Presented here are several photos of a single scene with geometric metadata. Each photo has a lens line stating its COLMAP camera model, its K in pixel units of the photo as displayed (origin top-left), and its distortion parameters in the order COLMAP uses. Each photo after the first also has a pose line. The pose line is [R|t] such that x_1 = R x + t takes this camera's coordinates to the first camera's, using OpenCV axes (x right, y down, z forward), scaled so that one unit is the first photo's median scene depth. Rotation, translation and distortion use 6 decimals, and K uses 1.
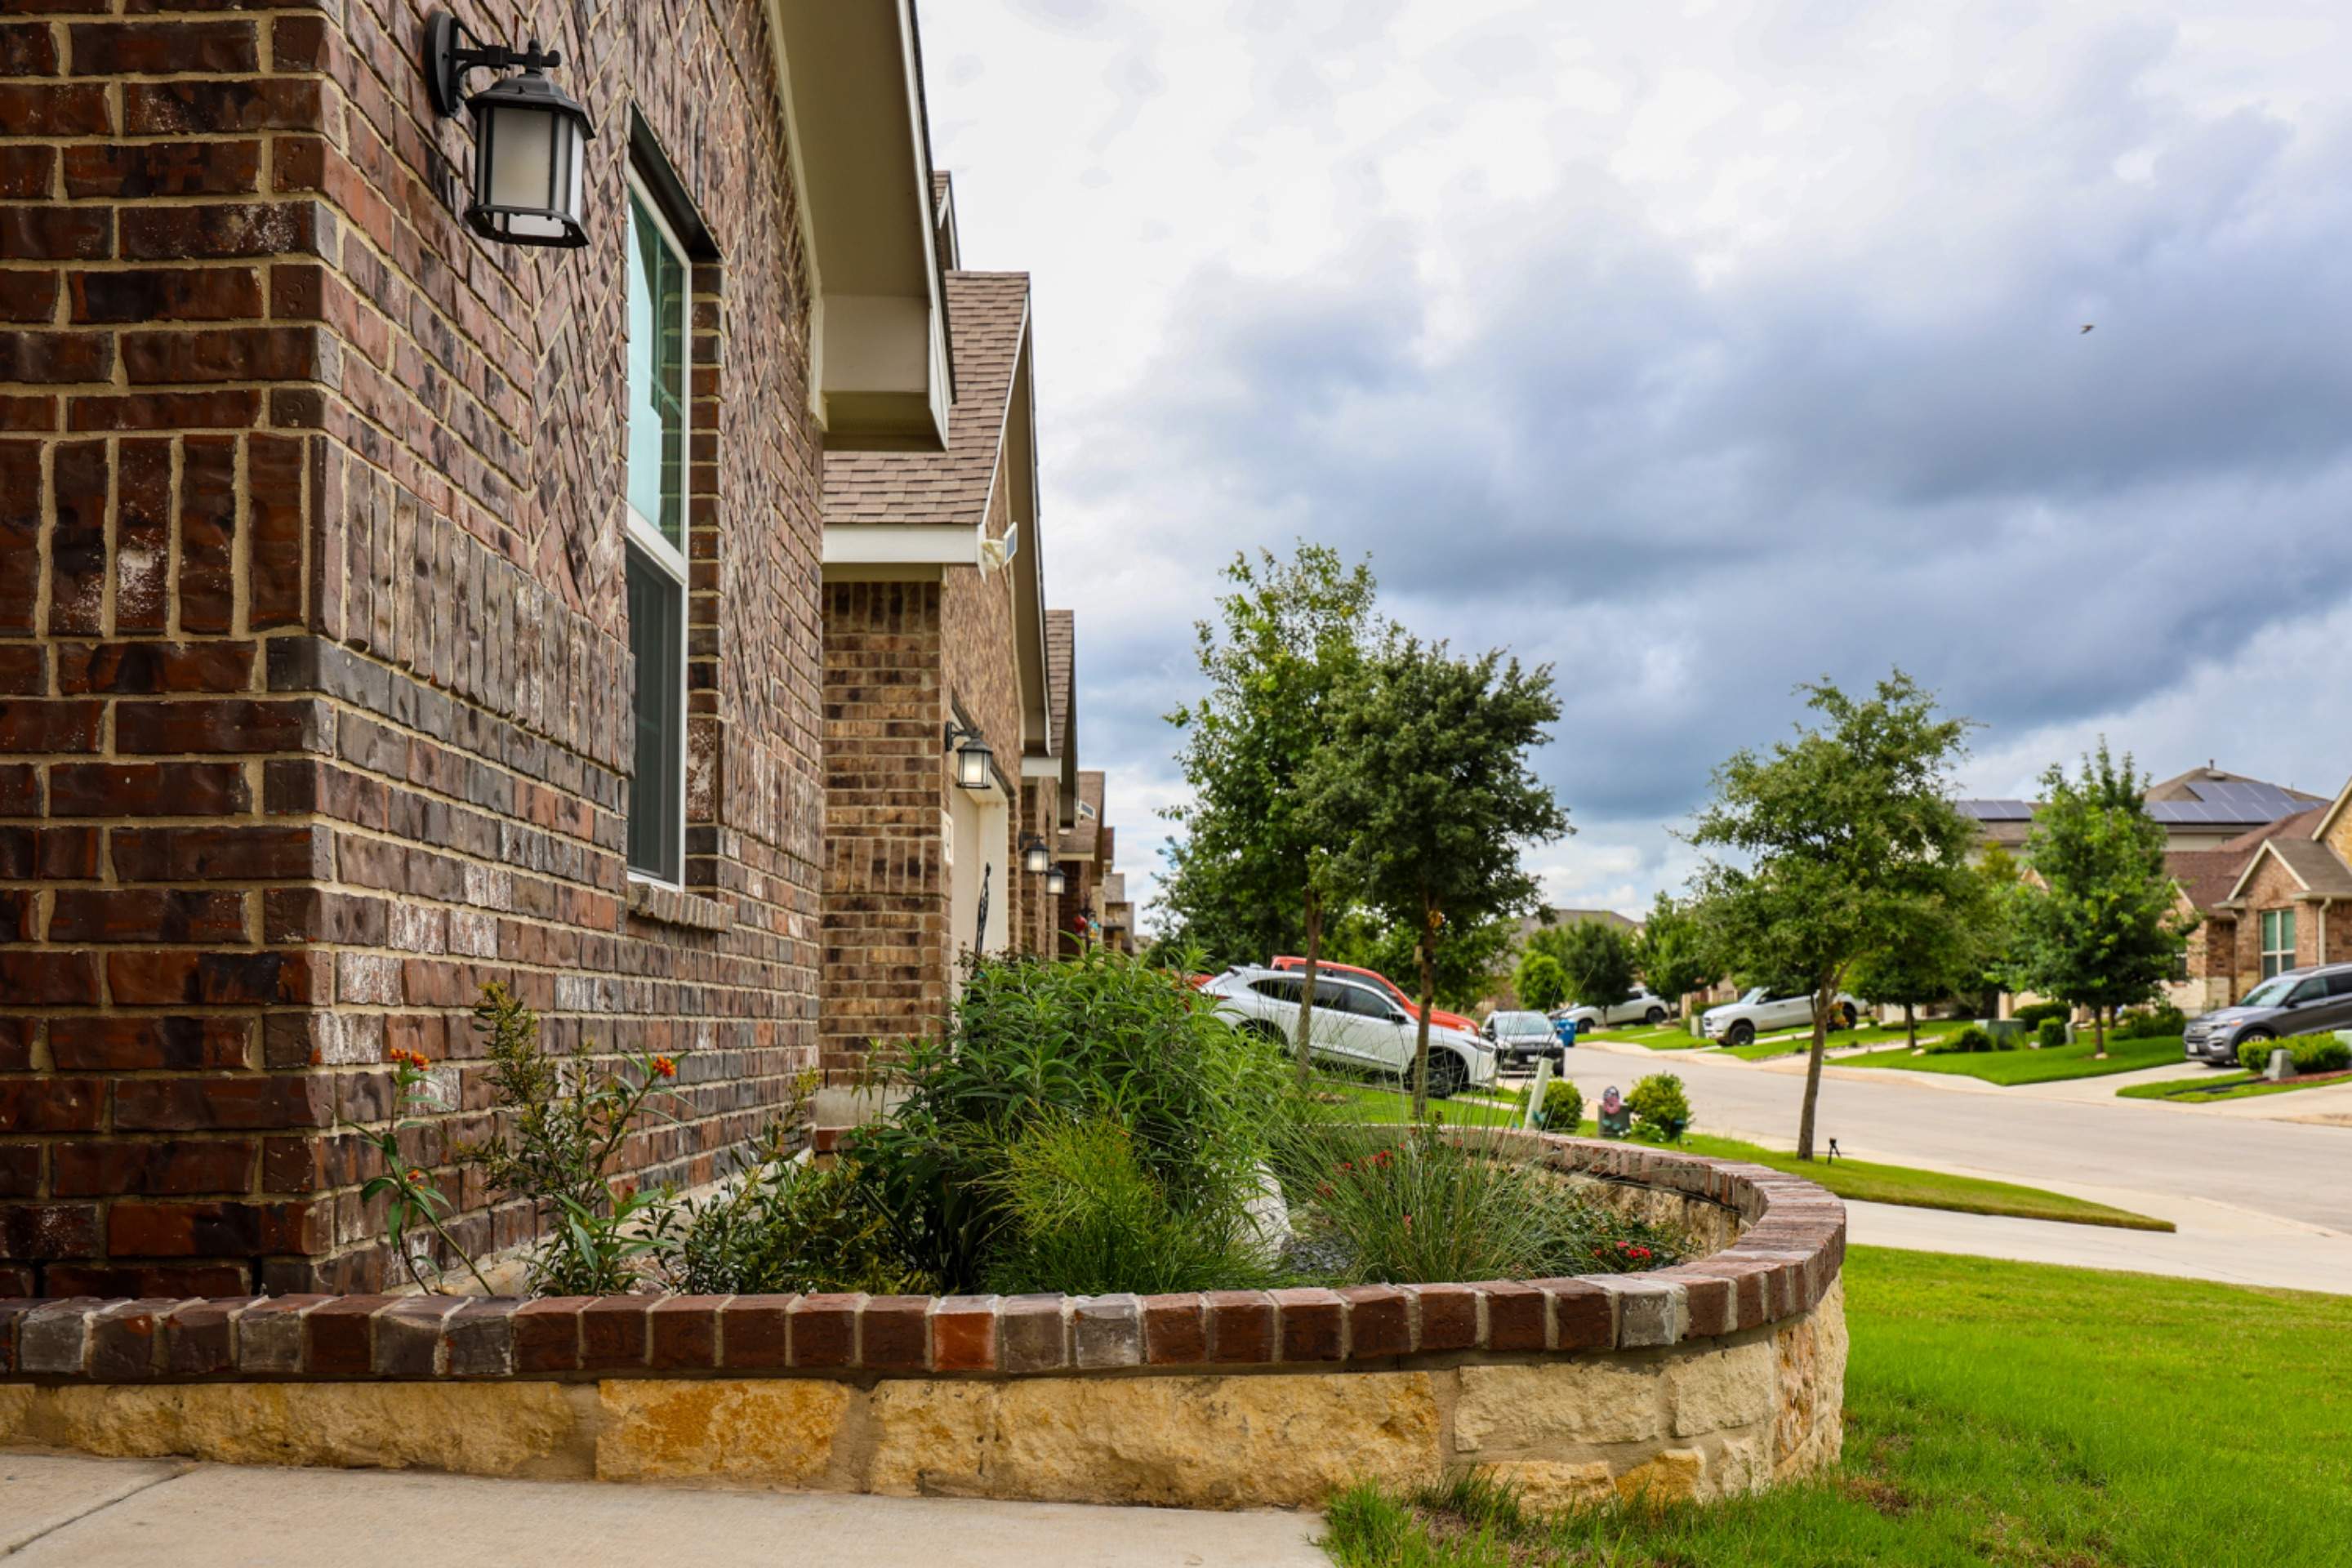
lens RADIAL K [[2283.4, 0, 1250.2], [0, 2283.4, 1017.5], [0, 0, 1]] dist [-0.006405, 0.000000]
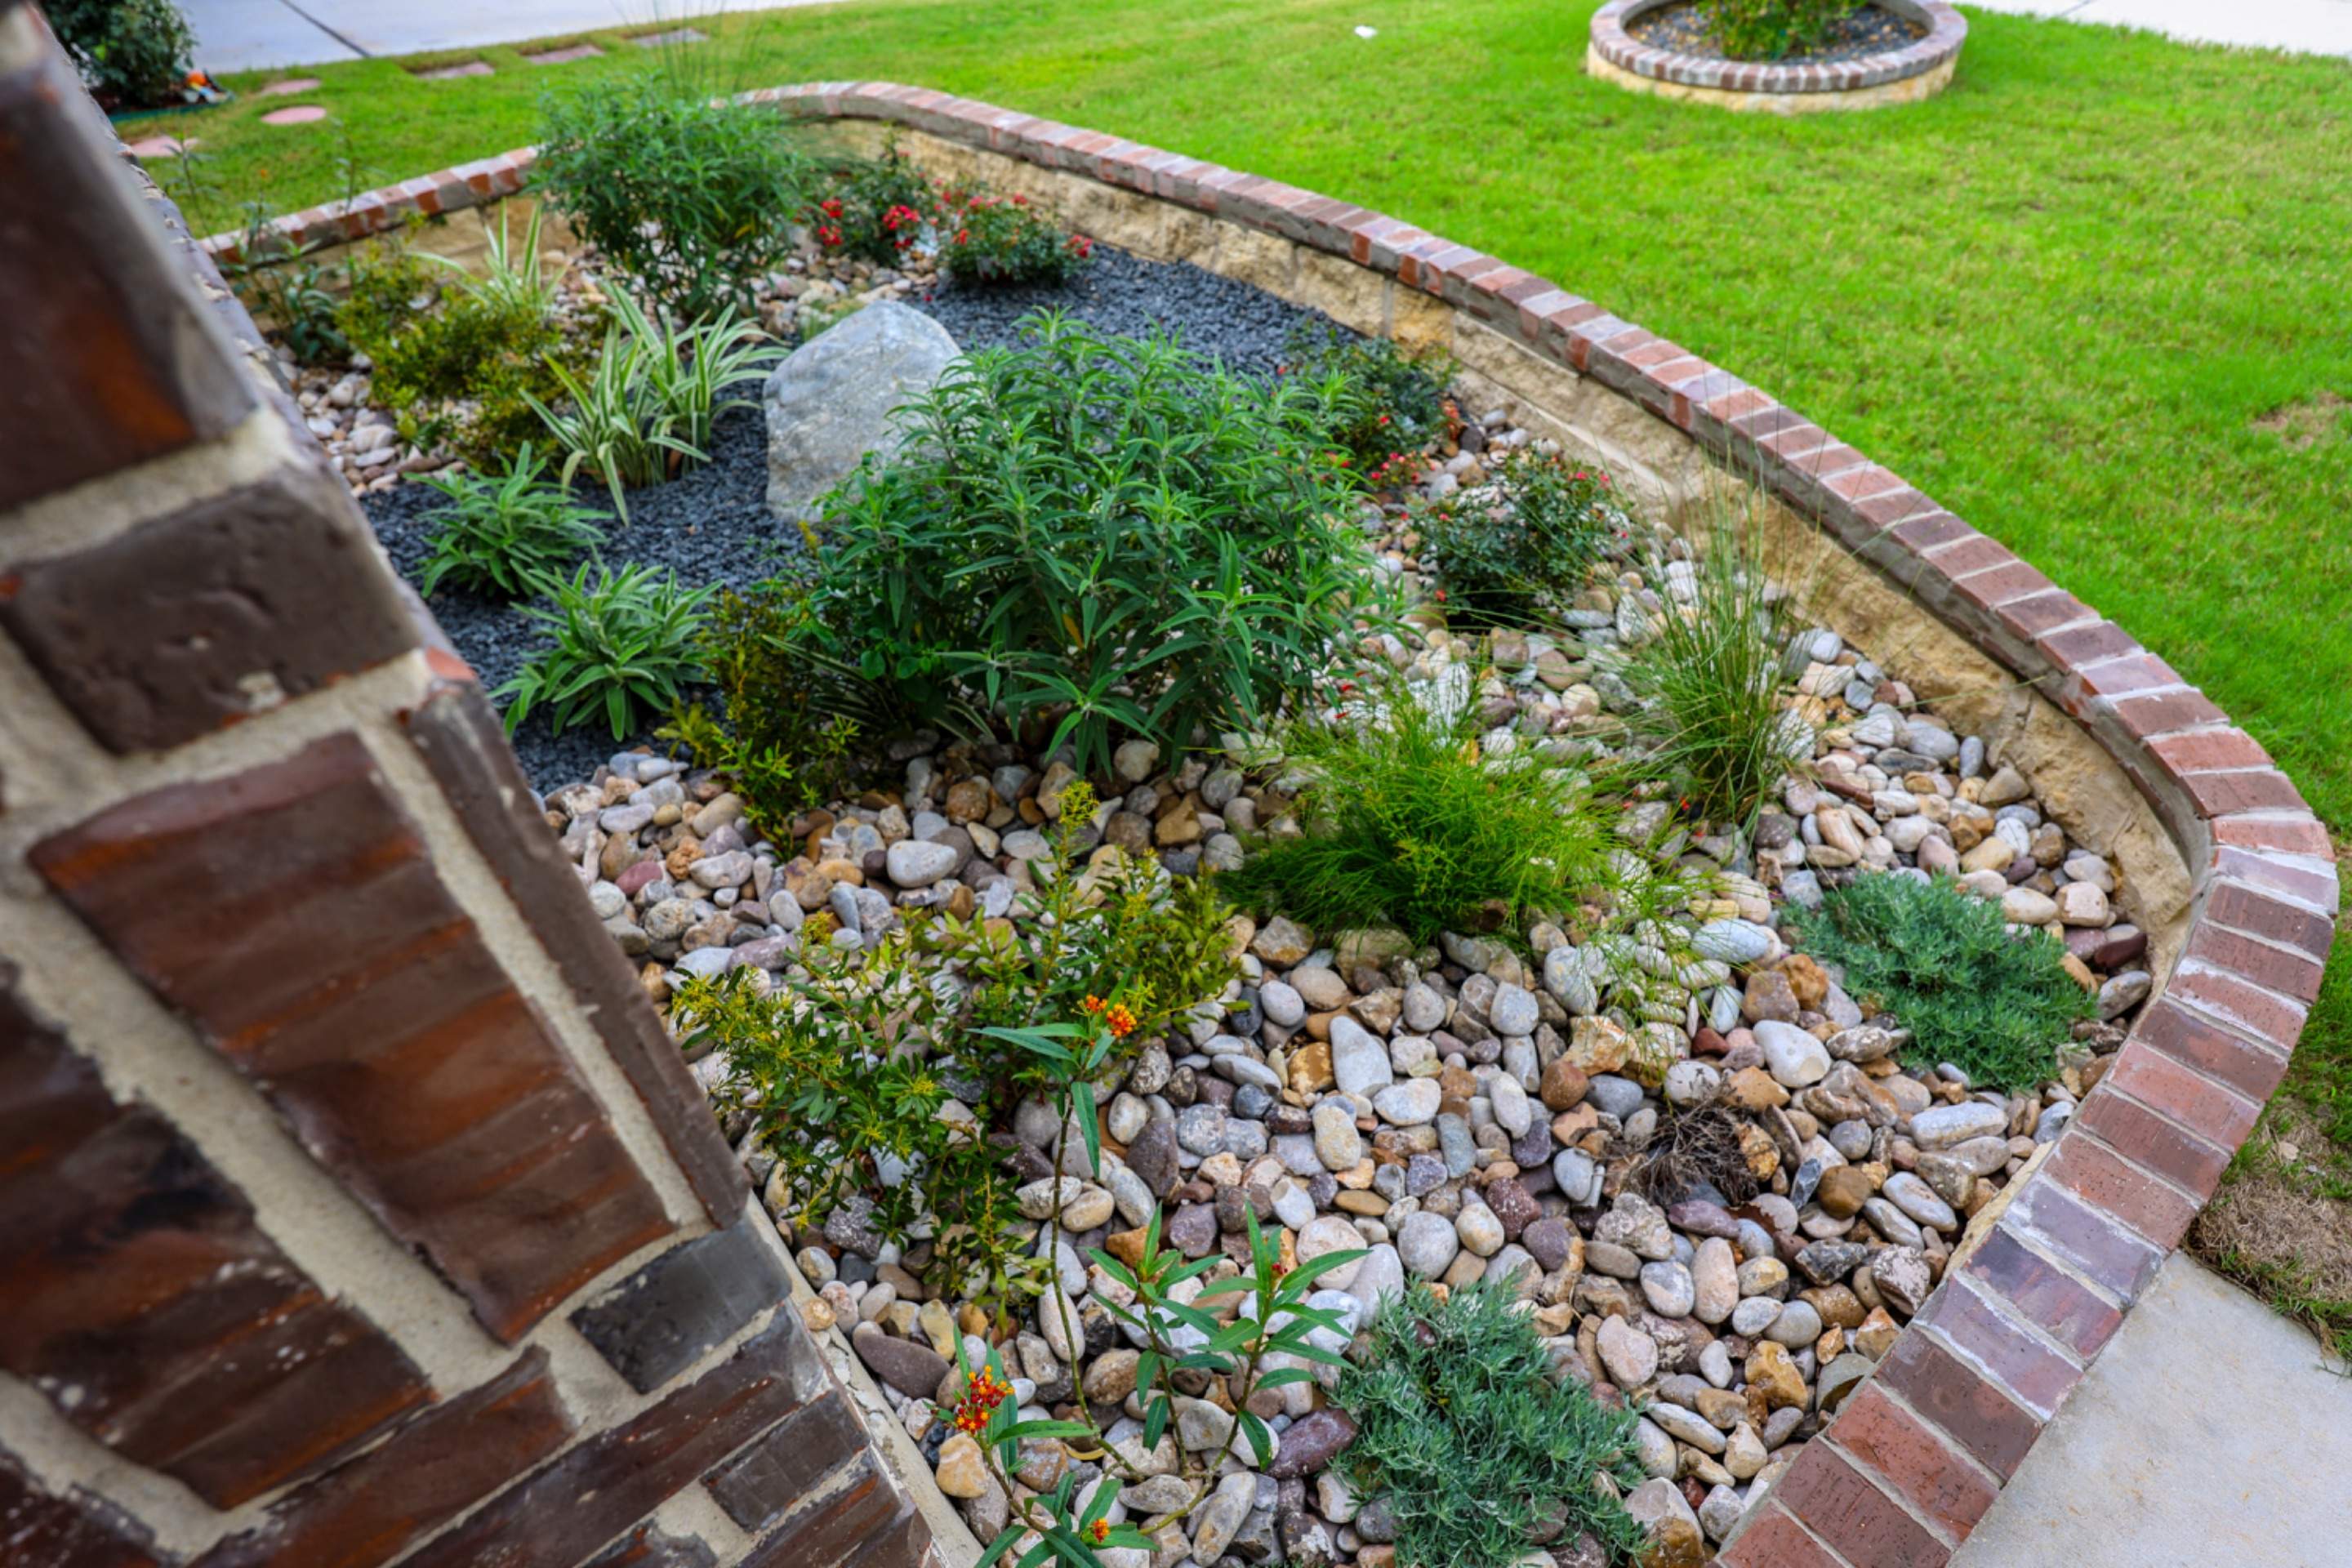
lens RADIAL K [[1327.1, 0, 1175.0], [0, 1327.1, 788.8], [0, 0, 1]] dist [0.003428, -0.001318]
pose [[0.801556, -0.450761, 0.392839, -0.113344], [0.065035, 0.718838, 0.692129, -0.090585], [-0.594372, -0.529232, 0.605505, 0.248230]]
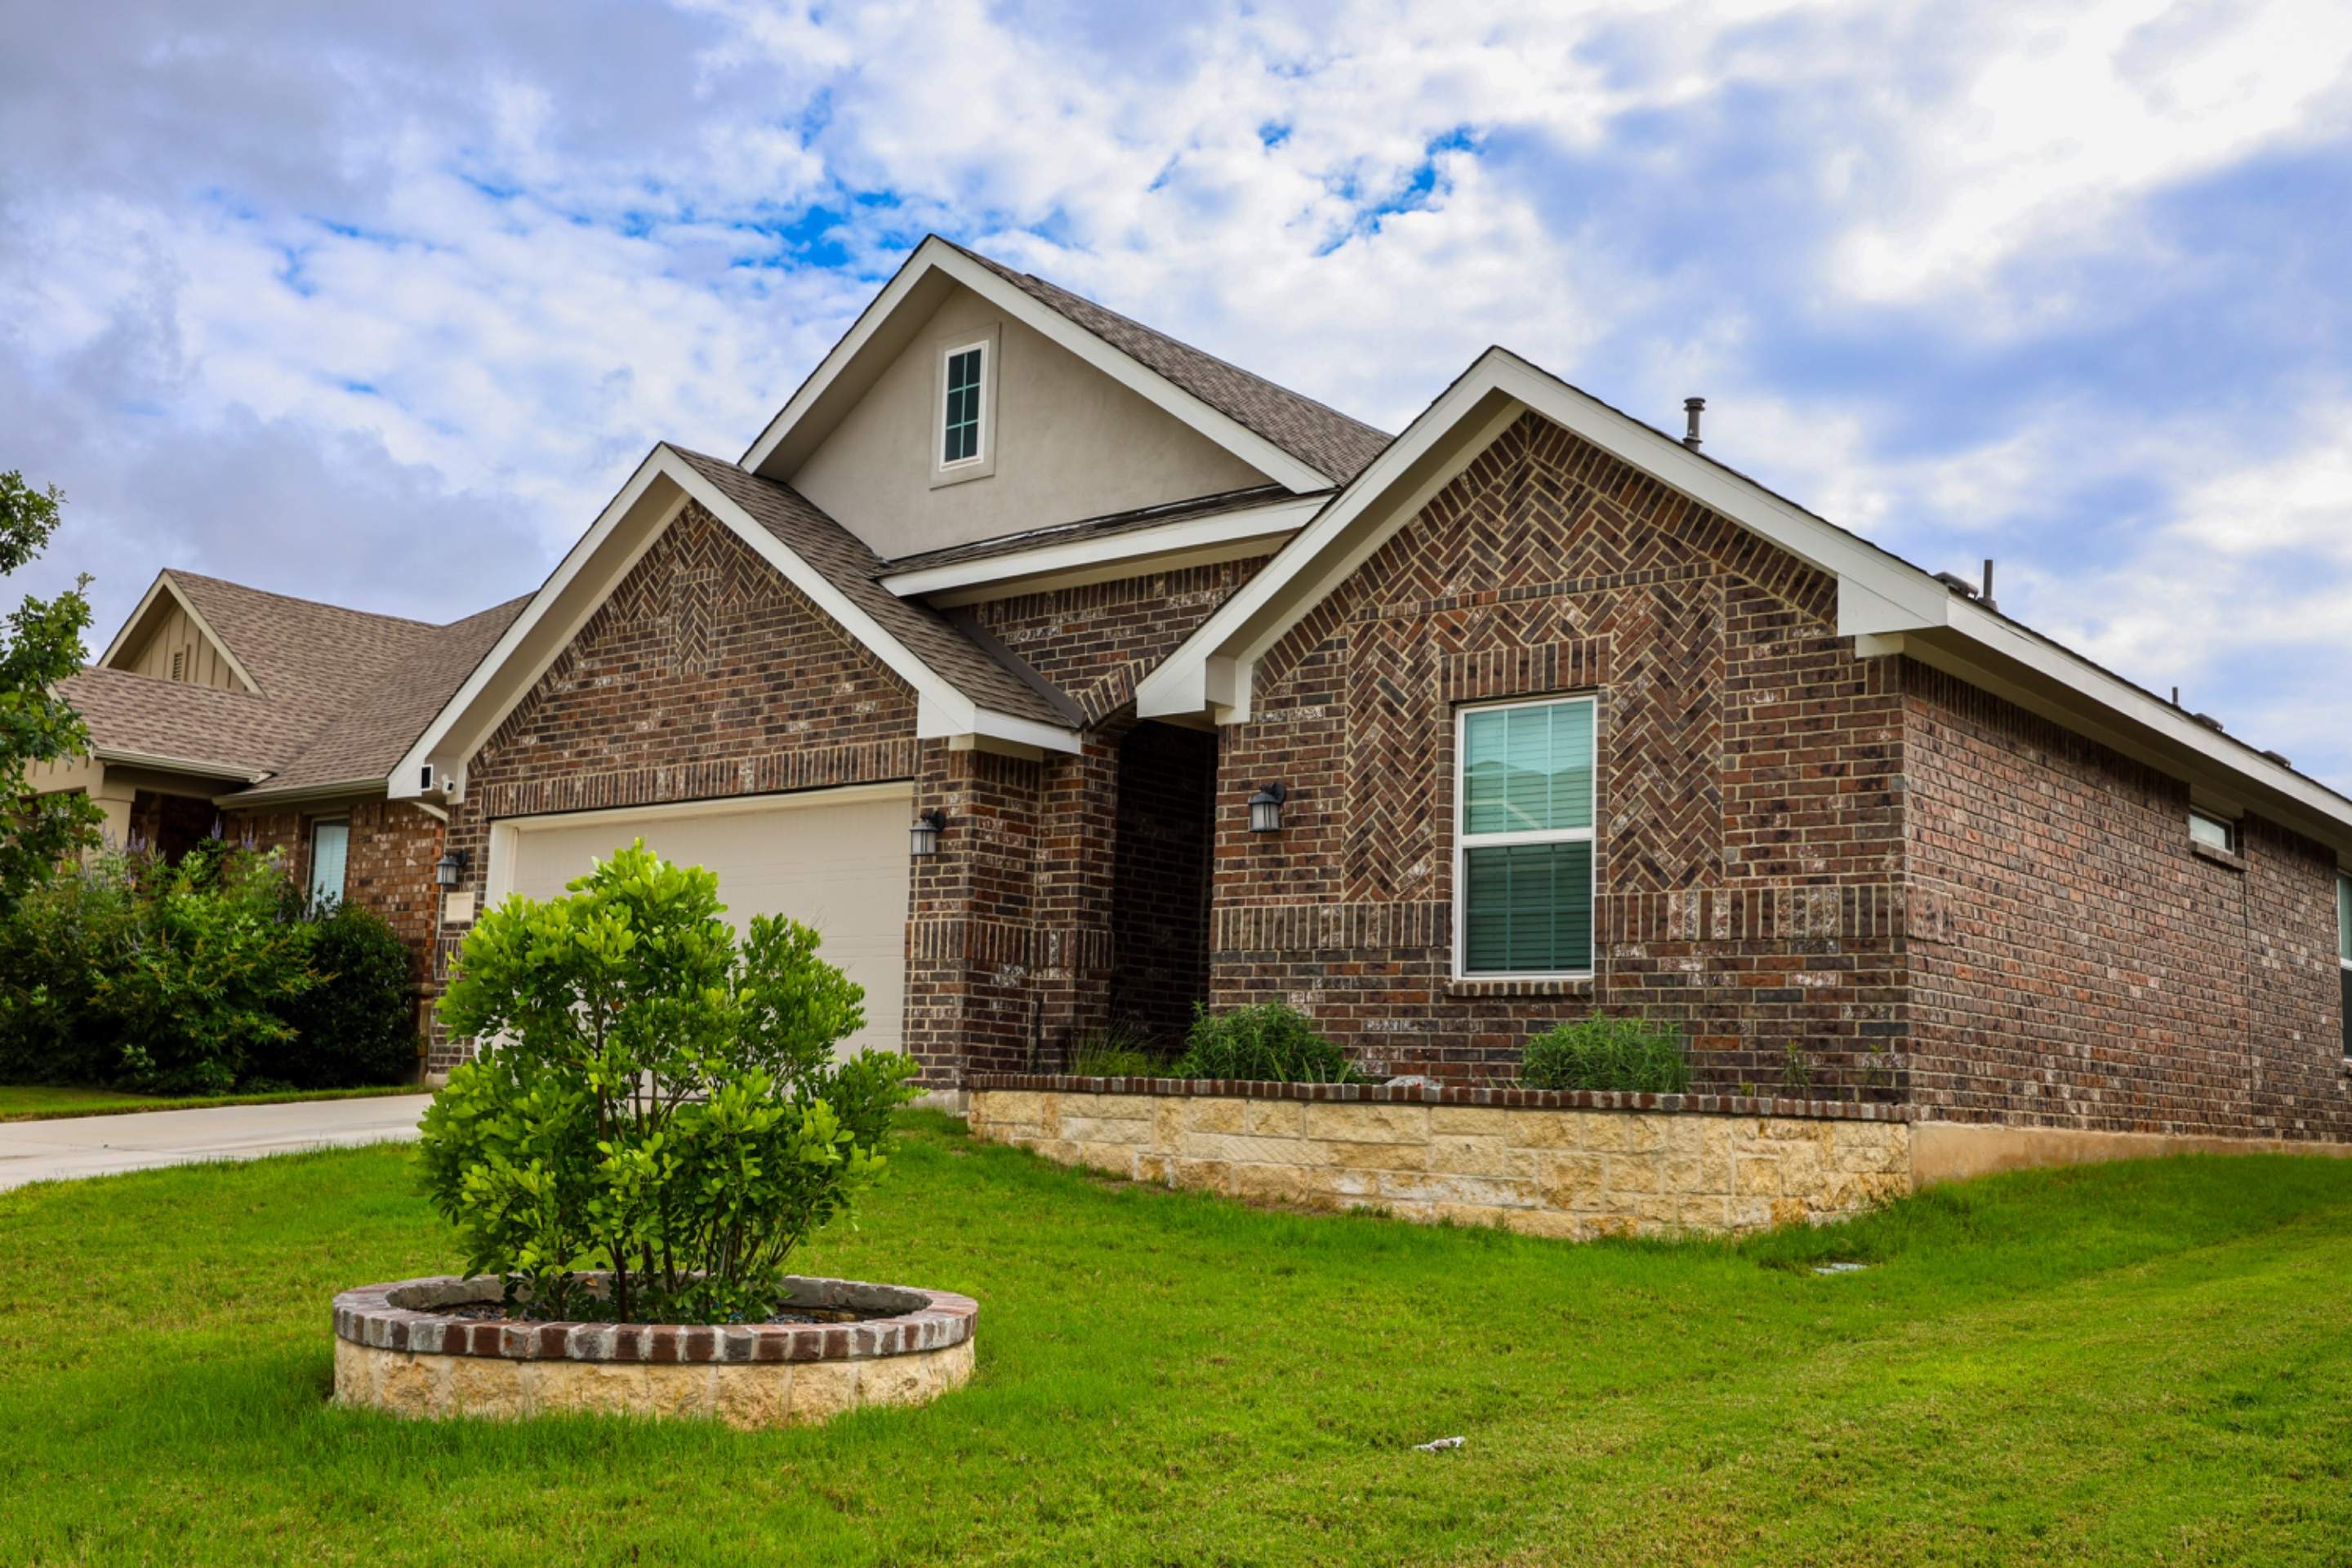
lens RADIAL K [[2226.5, 0, 1195.4], [0, 2226.5, 816.5], [0, 0, 1]] dist [0.000787, 0.000000]
pose [[-0.665196, -0.119315, -0.737074, 0.848271], [-0.030852, 0.990699, -0.132528, 0.046397], [0.746032, -0.065417, -0.662690, 1.129633]]
